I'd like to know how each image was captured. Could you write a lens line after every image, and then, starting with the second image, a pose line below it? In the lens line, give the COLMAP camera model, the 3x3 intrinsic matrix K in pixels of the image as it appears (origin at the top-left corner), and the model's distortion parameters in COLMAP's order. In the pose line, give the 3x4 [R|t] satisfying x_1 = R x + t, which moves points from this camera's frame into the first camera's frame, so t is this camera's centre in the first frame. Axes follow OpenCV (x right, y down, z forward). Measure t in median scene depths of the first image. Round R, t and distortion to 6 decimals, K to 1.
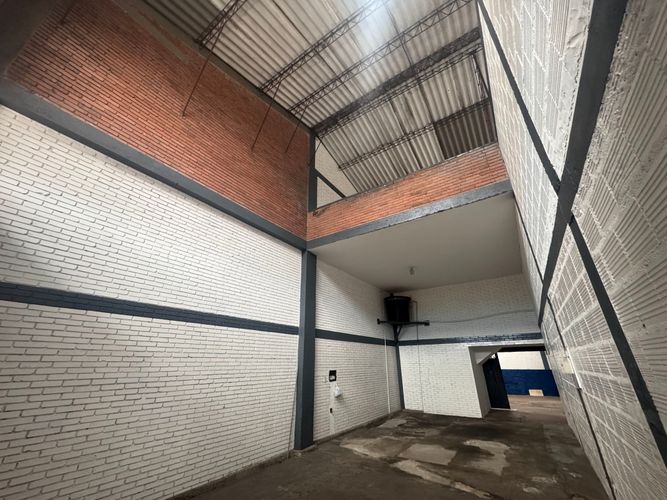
lens RADIAL K [[265.2, 0, 333.8], [0, 265.2, 251.3], [0, 0, 1]] dist [-0.002844, 0.000366]
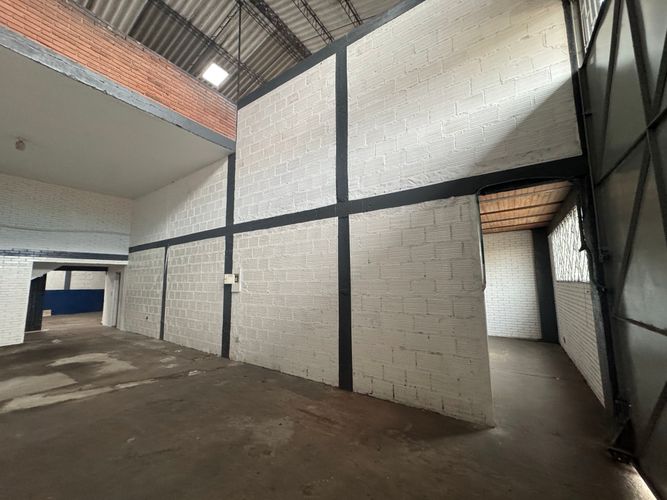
lens RADIAL K [[265.2, 0, 337.4], [0, 265.2, 252.9], [0, 0, 1]] dist [-0.002844, 0.000366]
pose [[-0.009560, 0.115114, 0.993306, -0.415434], [-0.382476, 0.917395, -0.109998, 0.123496], [-0.923916, -0.380967, 0.035258, 0.242934]]
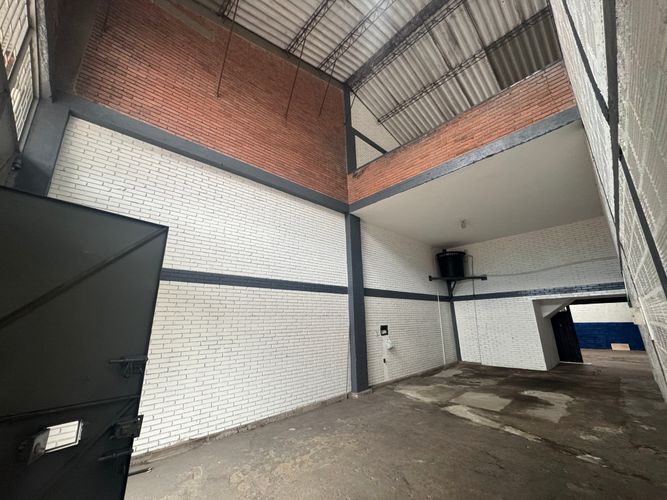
lens RADIAL K [[265.2, 0, 334.8], [0, 265.2, 251.0], [0, 0, 1]] dist [-0.002844, 0.000366]
pose [[0.977233, -0.068169, -0.200920, 0.041225], [0.096417, 0.986234, 0.134336, -0.003867], [0.188997, -0.150650, 0.970353, -0.017952]]
